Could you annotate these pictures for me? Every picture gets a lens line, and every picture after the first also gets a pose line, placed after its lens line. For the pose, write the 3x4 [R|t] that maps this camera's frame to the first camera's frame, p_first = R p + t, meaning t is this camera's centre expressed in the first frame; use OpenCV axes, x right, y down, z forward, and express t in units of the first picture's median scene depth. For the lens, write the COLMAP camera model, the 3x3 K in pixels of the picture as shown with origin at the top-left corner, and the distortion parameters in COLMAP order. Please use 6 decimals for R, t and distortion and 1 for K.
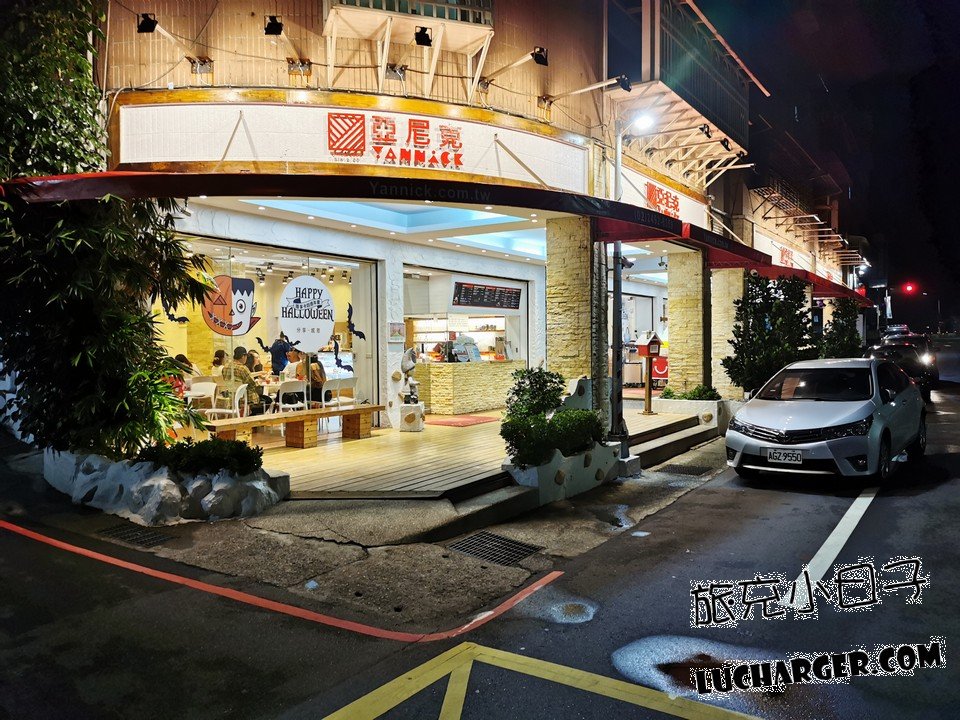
lens RADIAL K [[739.6, 0, 476.0], [0, 739.6, 356.7], [0, 0, 1]] dist [0.053964, -0.085276]
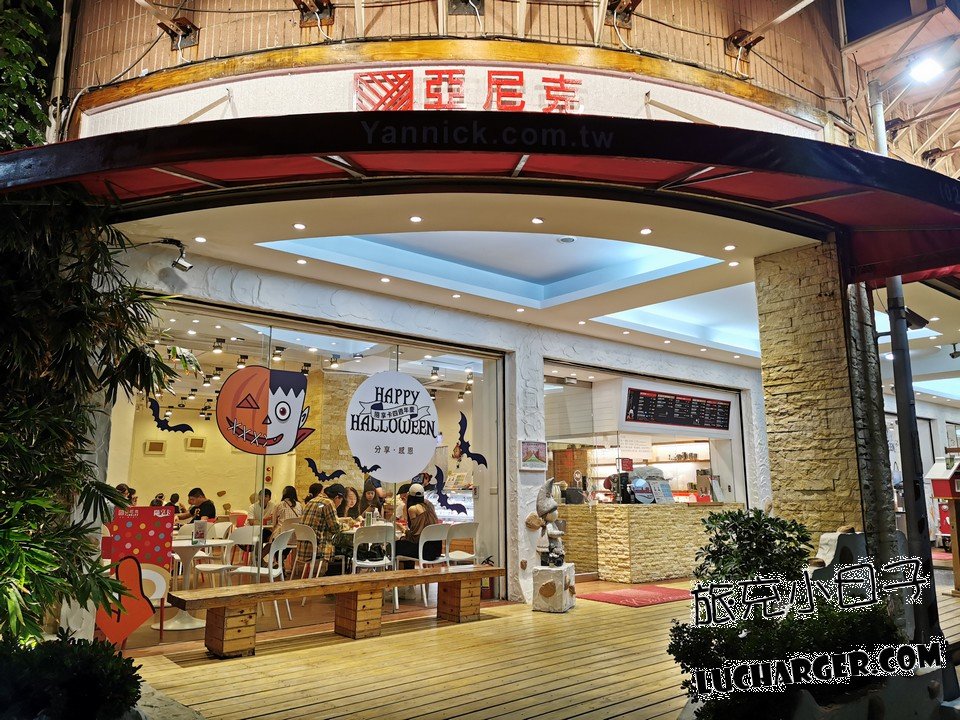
lens RADIAL K [[739.6, 0, 476.0], [0, 739.6, 356.7], [0, 0, 1]] dist [0.053964, -0.085276]
pose [[0.959179, -0.043446, -0.279443, 0.040500], [-0.011730, 0.981167, -0.192806, 0.010769], [0.282557, 0.188213, 0.940605, 0.360664]]
